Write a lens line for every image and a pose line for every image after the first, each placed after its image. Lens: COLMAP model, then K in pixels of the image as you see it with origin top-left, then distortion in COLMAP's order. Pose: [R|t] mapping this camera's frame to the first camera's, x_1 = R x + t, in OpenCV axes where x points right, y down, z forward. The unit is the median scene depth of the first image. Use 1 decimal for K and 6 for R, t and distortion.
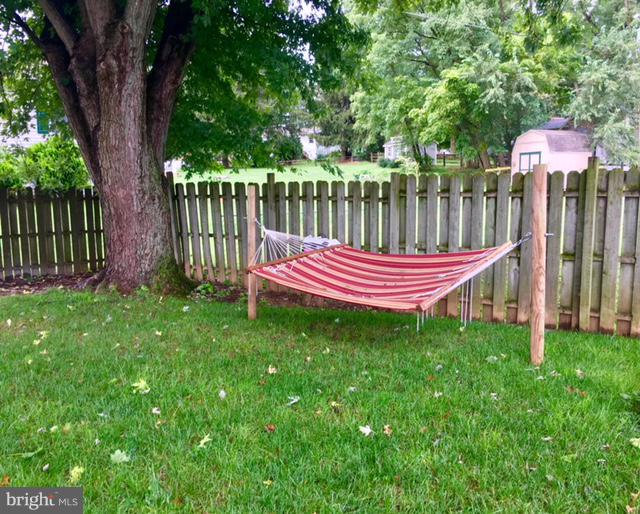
lens RADIAL K [[574.9, 0, 320.5], [0, 574.9, 258.1], [0, 0, 1]] dist [-0.007169, -0.002558]
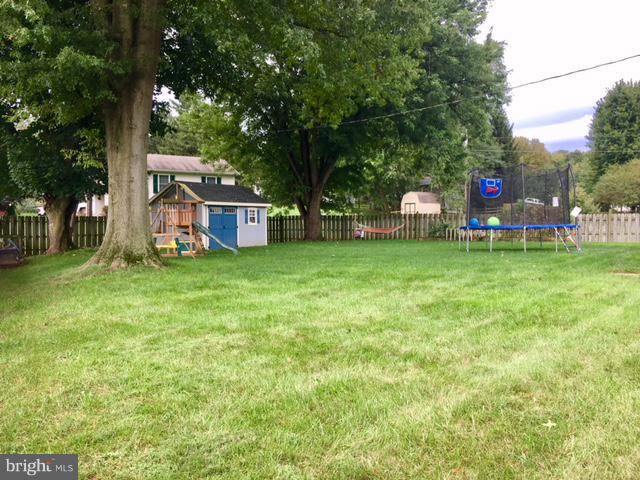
lens RADIAL K [[549.4, 0, 319.9], [0, 549.4, 239.3], [0, 0, 1]] dist [0.045988, -0.023087]
pose [[0.984806, 0.001552, 0.173654, -0.264538], [0.015428, 0.995225, -0.096385, 0.114643], [-0.172974, 0.097600, 0.980079, -0.777378]]
